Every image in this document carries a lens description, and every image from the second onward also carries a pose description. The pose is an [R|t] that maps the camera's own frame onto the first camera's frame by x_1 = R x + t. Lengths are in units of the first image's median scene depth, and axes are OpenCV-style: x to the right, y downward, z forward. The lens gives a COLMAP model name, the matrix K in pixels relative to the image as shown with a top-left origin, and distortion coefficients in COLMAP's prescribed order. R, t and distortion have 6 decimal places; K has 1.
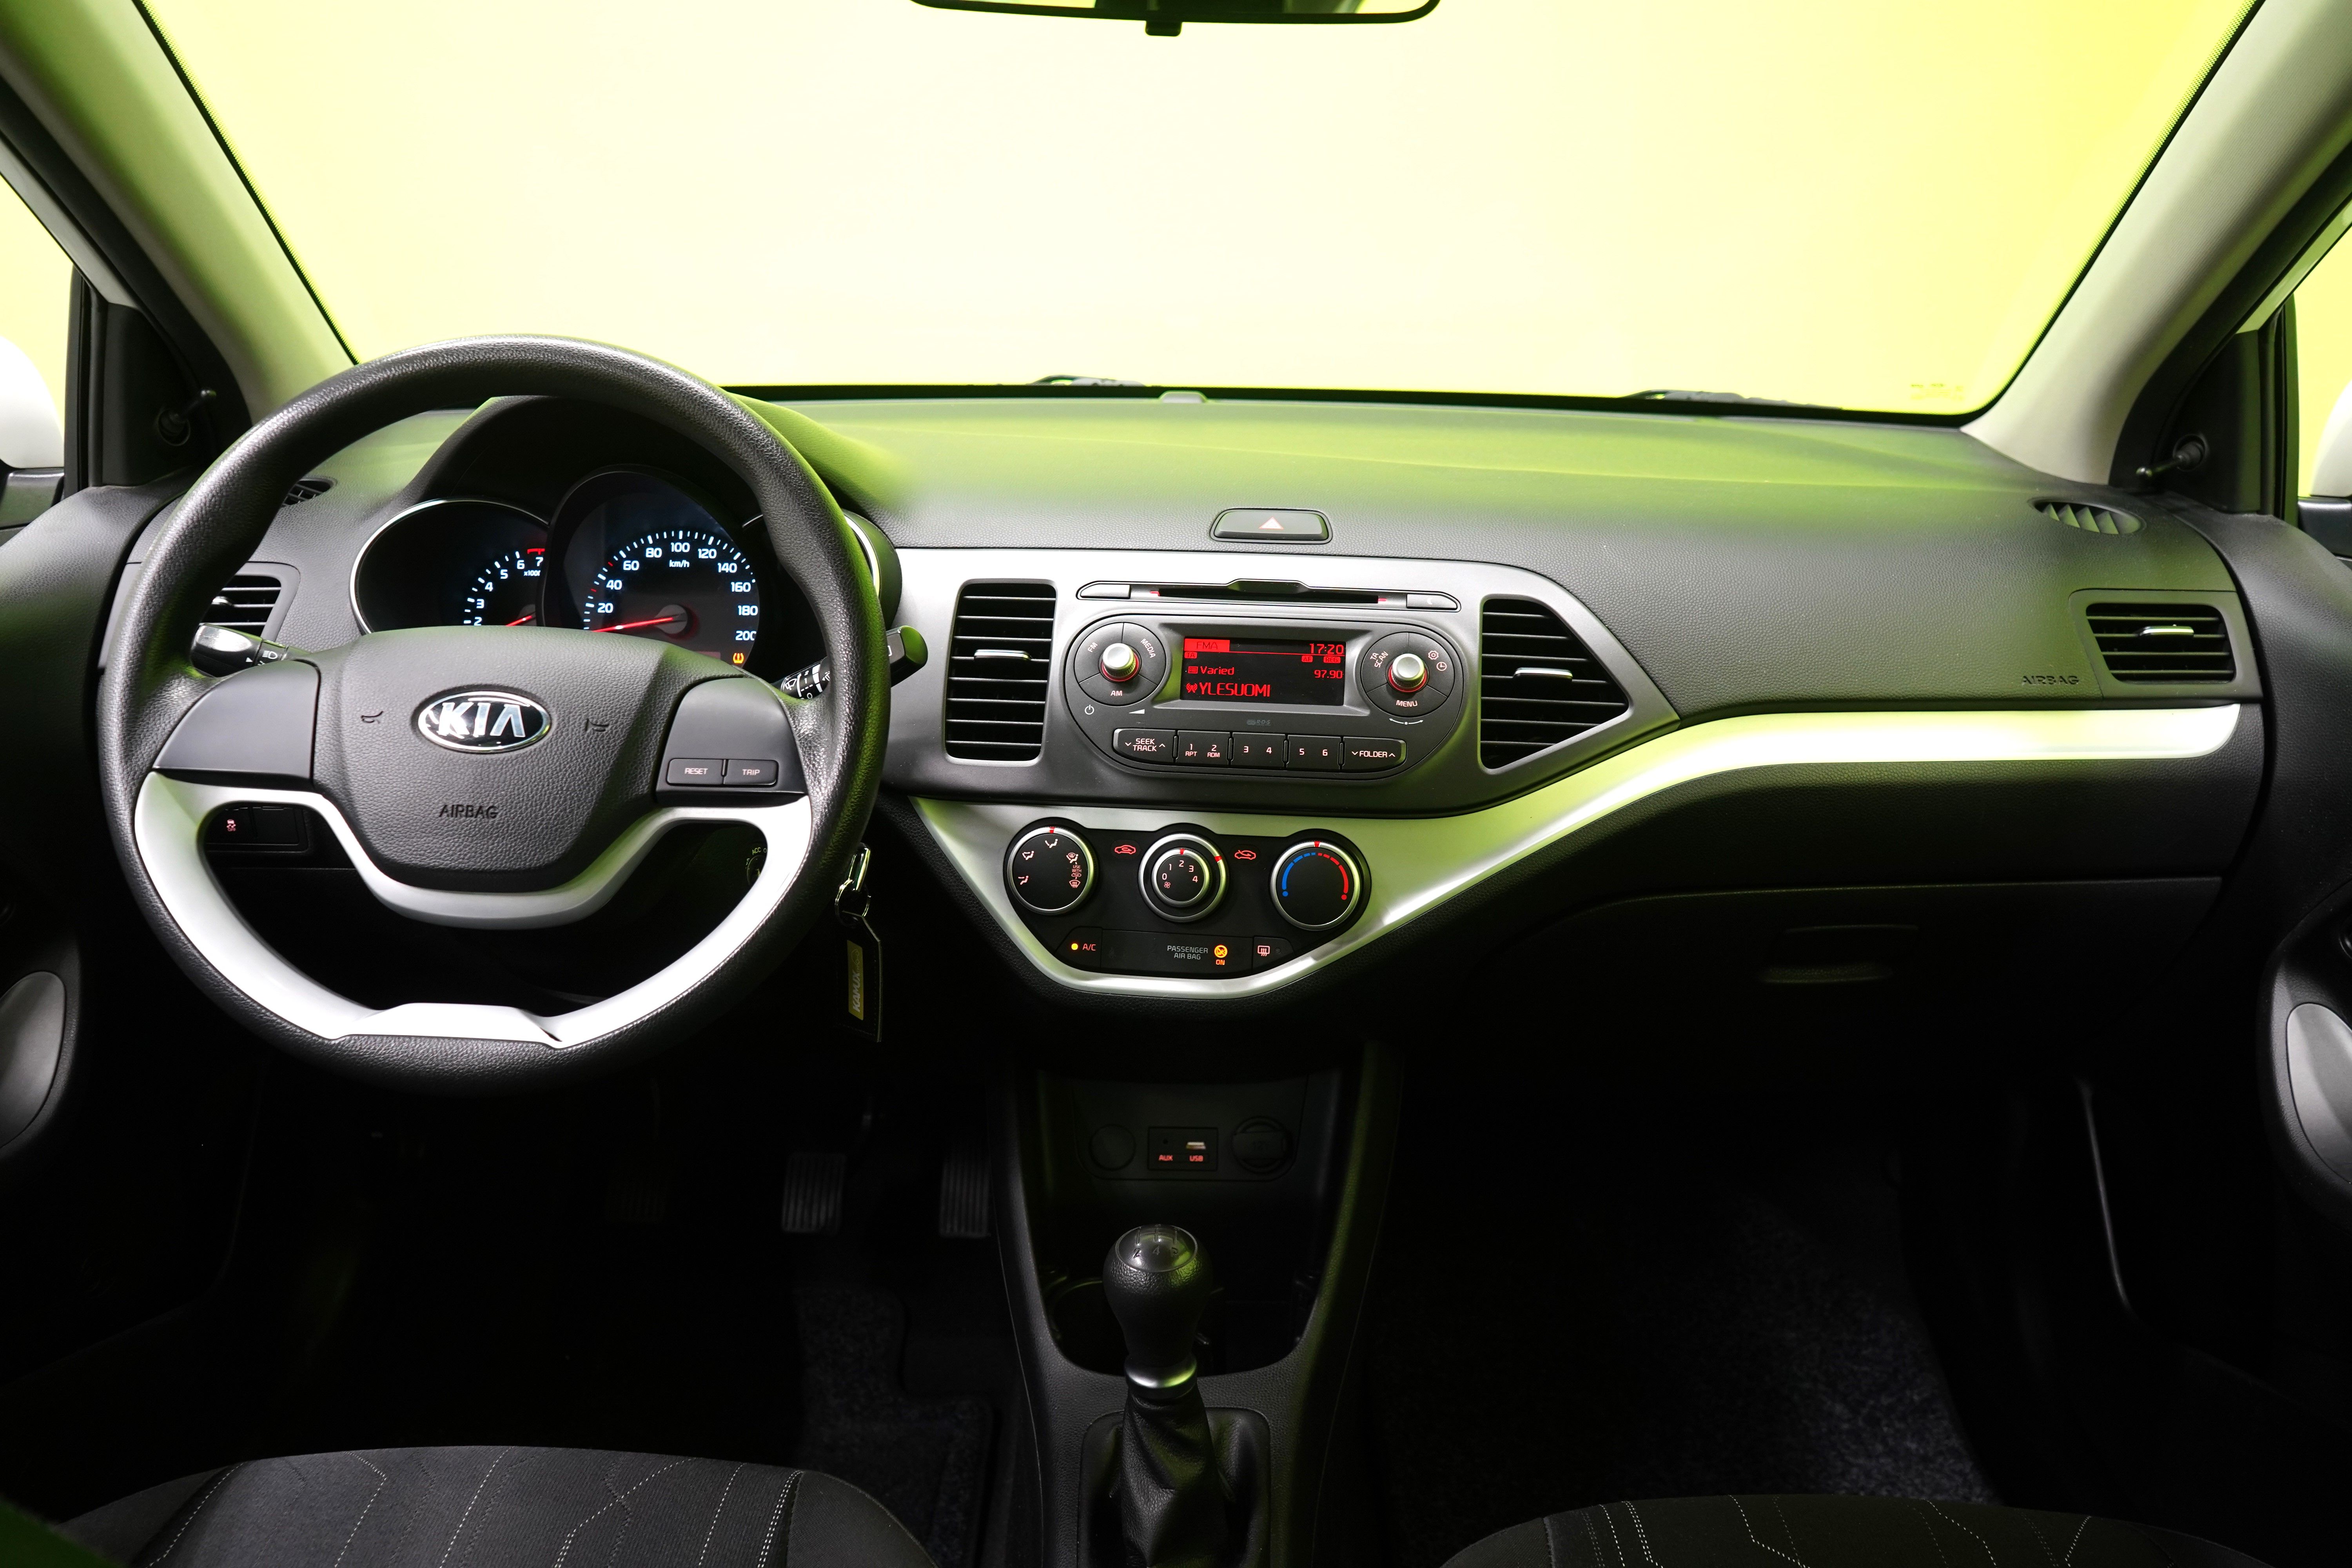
lens RADIAL K [[1952.6, 0, 1176.0], [0, 1952.6, 784.0], [0, 0, 1]] dist [-0.011163, -0.004518]
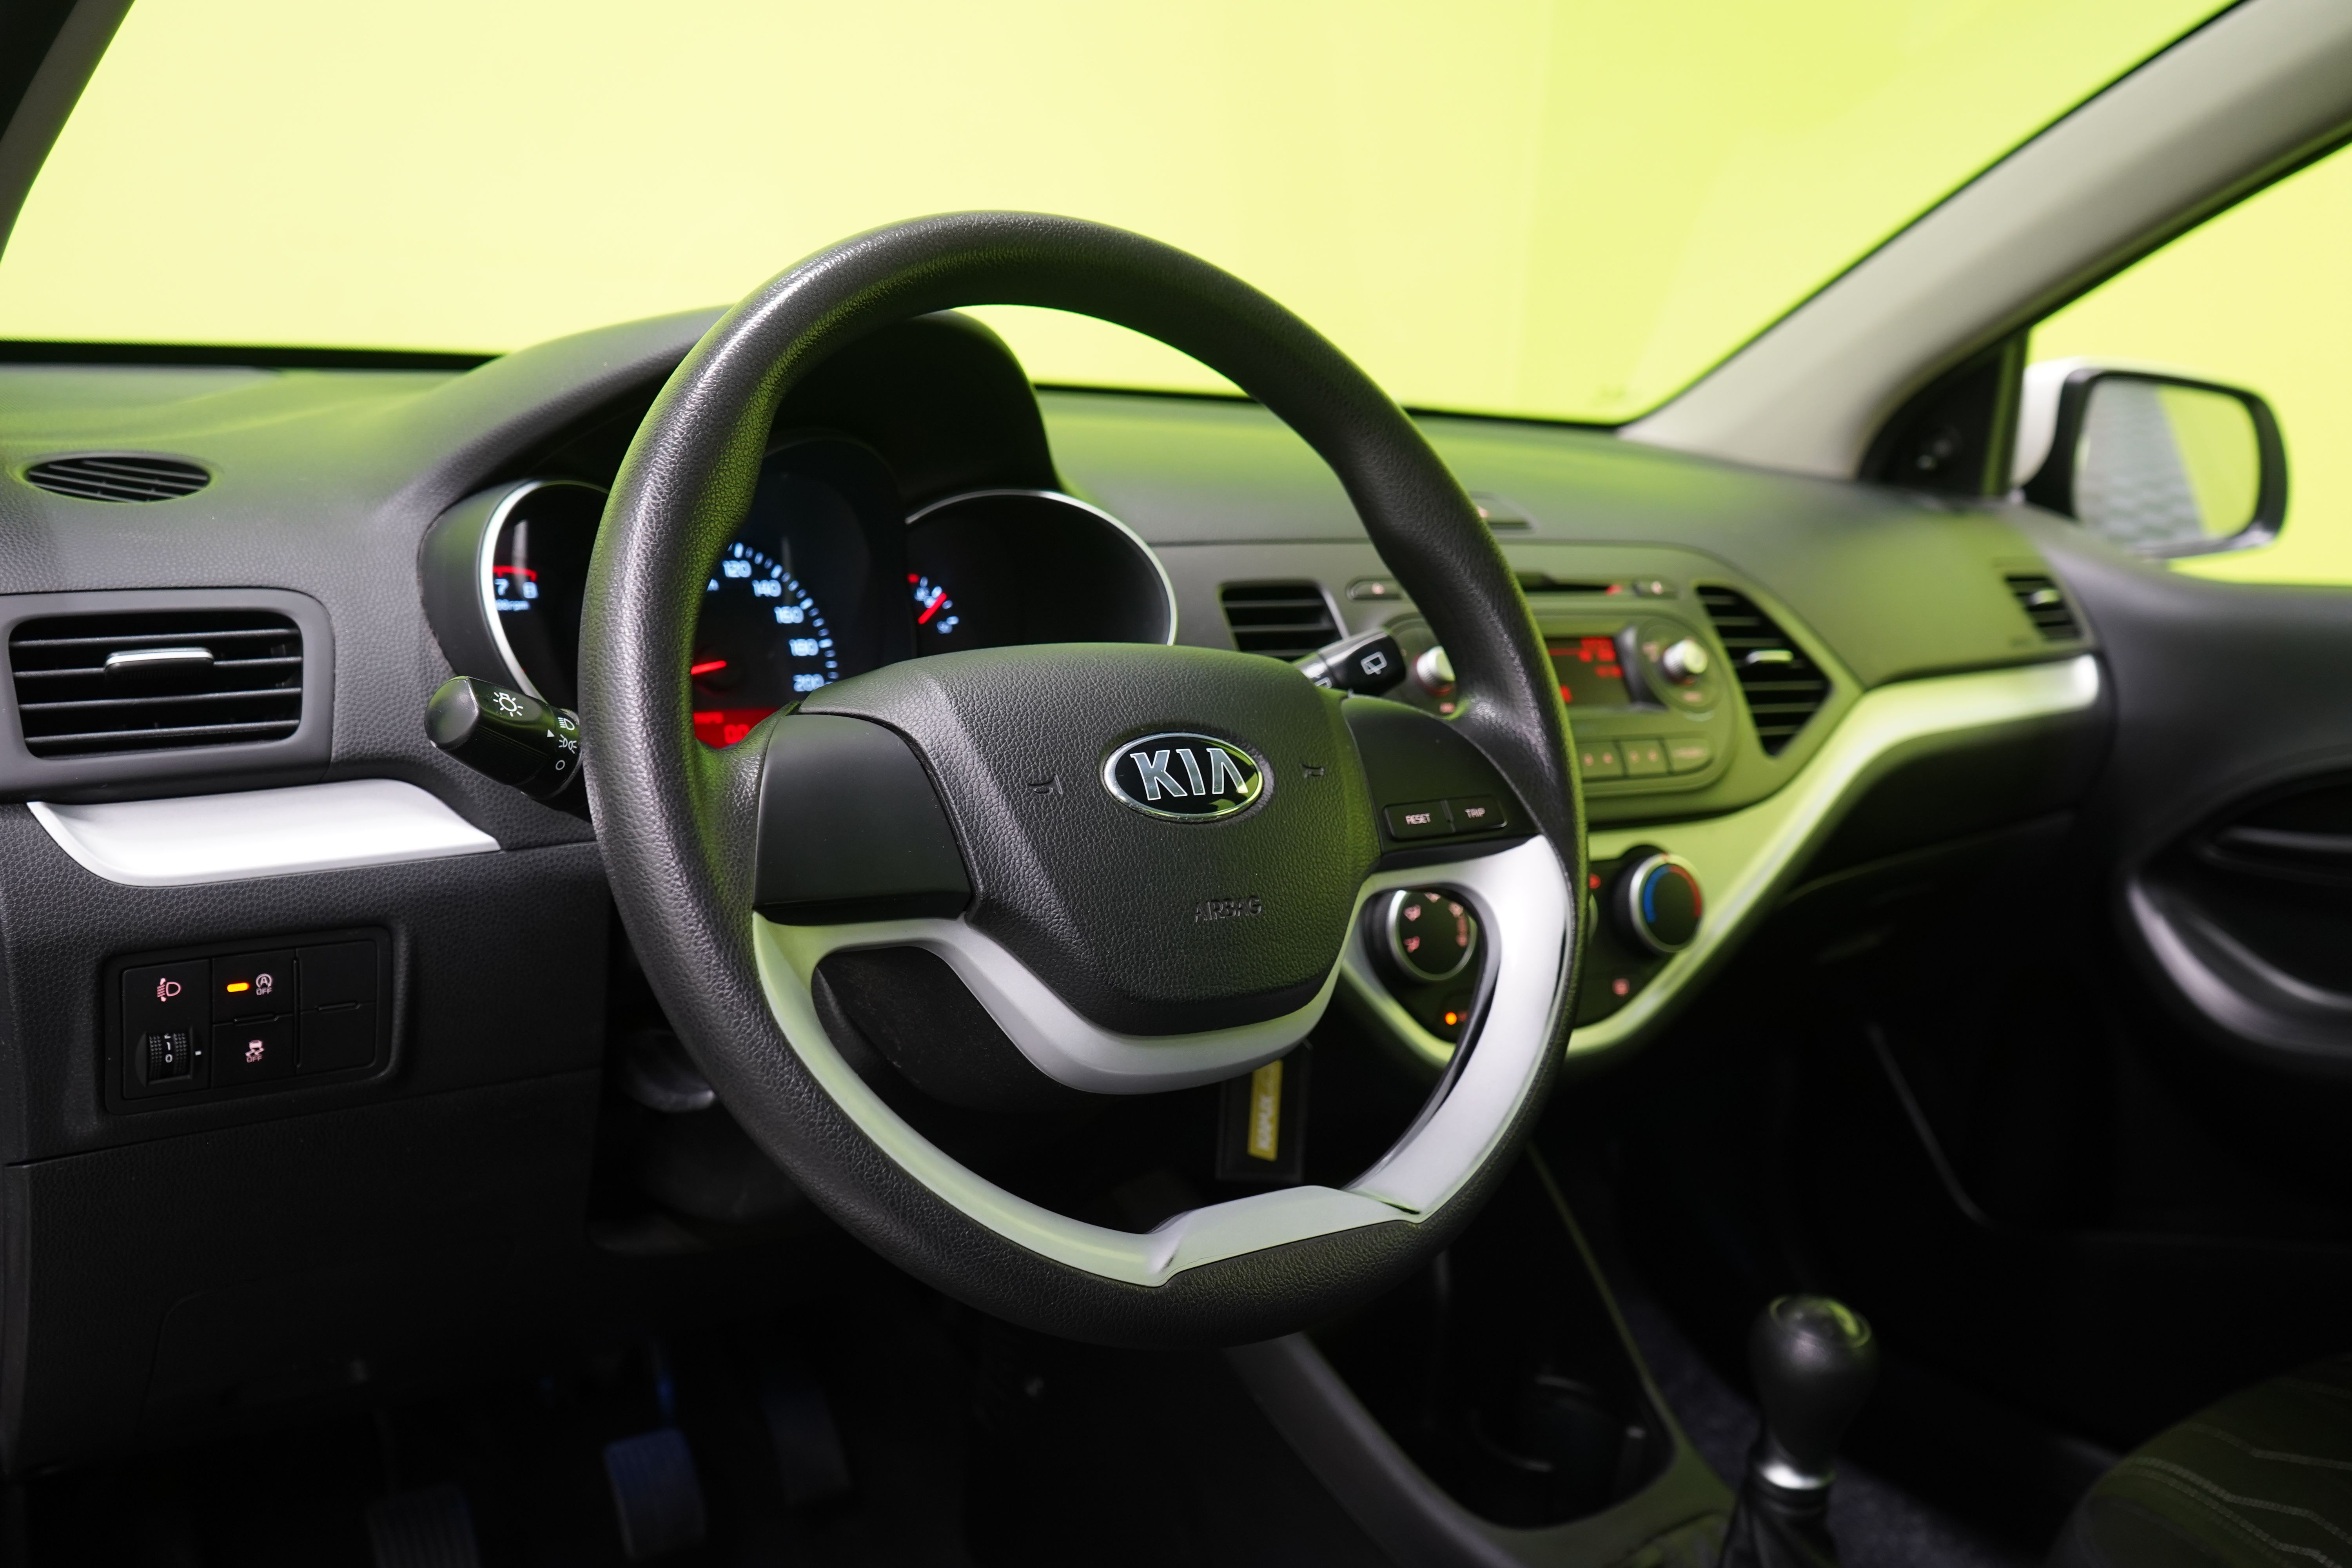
lens RADIAL K [[2138.2, 0, 1176.0], [0, 2138.2, 784.0], [0, 0, 1]] dist [0.000286, 0.000583]
pose [[0.775178, -0.085828, 0.625885, -0.694193], [0.117722, 0.993000, -0.009632, -0.019141], [-0.620677, 0.081147, 0.779856, 0.365766]]
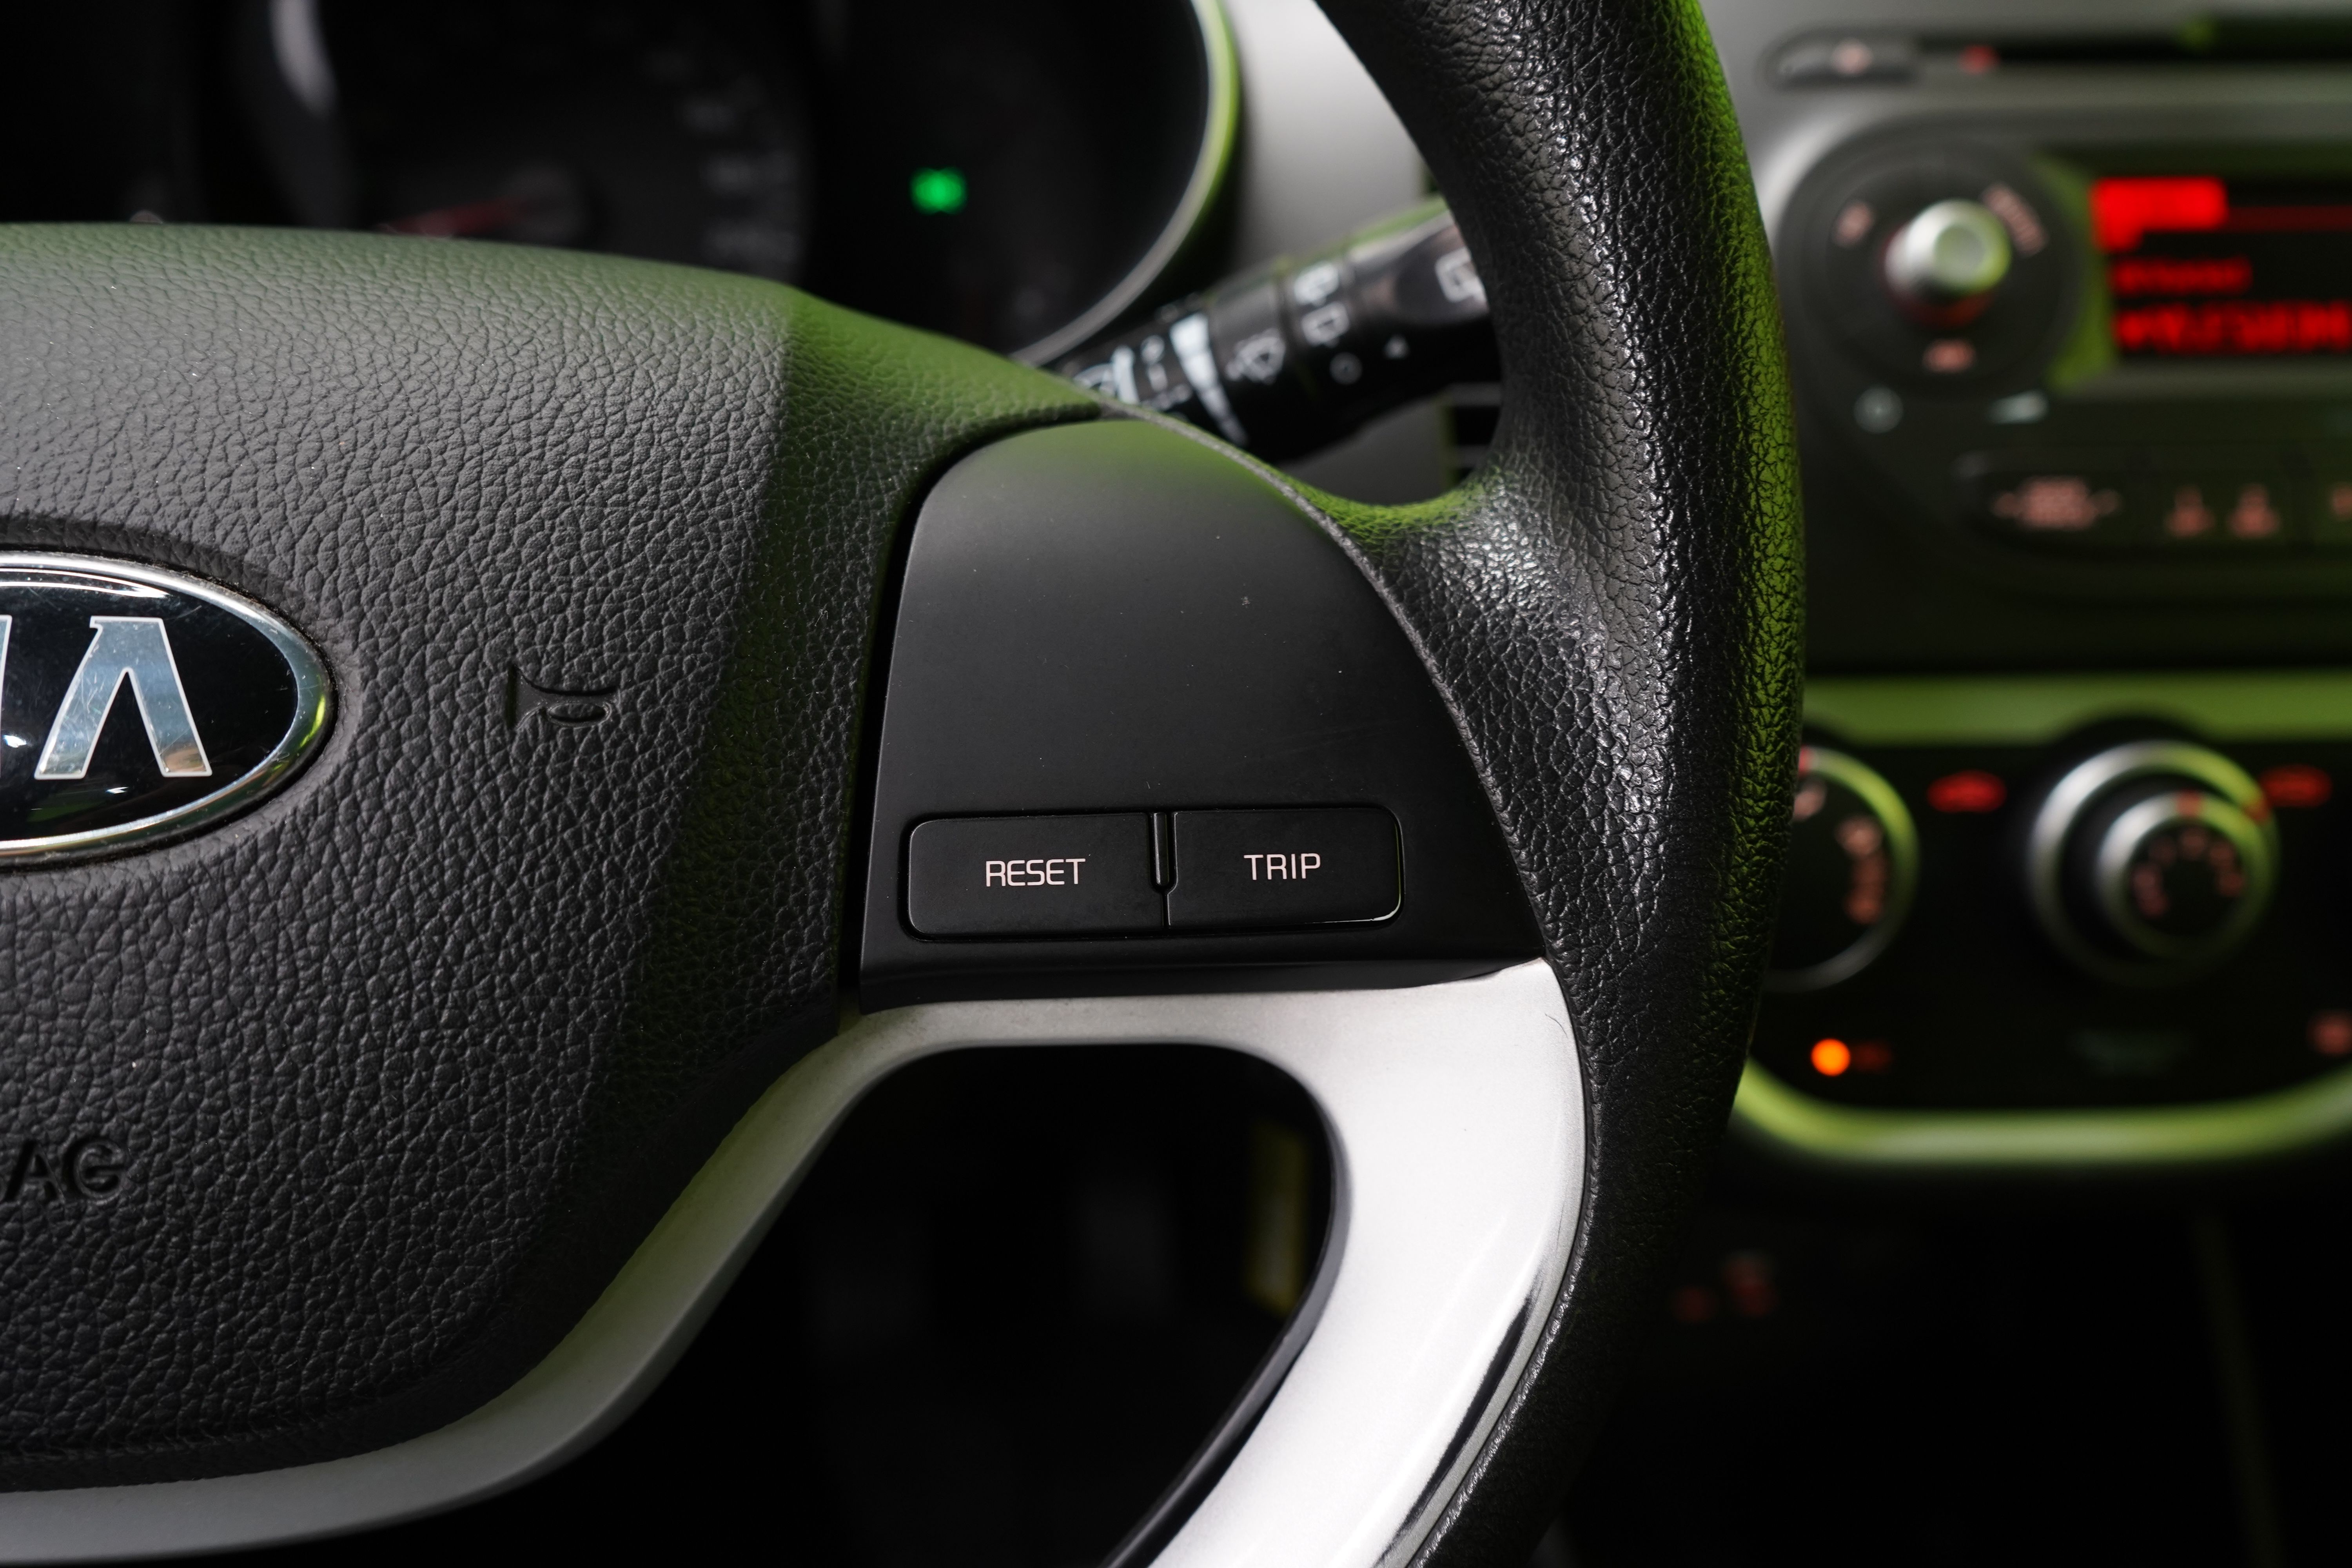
lens RADIAL K [[1957.6, 0, 1176.0], [0, 1957.6, 784.0], [0, 0, 1]] dist [0.043228, 0.000361]
pose [[0.990492, -0.074116, 0.115898, -0.217405], [0.047727, 0.975271, 0.215797, -0.055572], [-0.129026, -0.208214, 0.969536, 0.663341]]
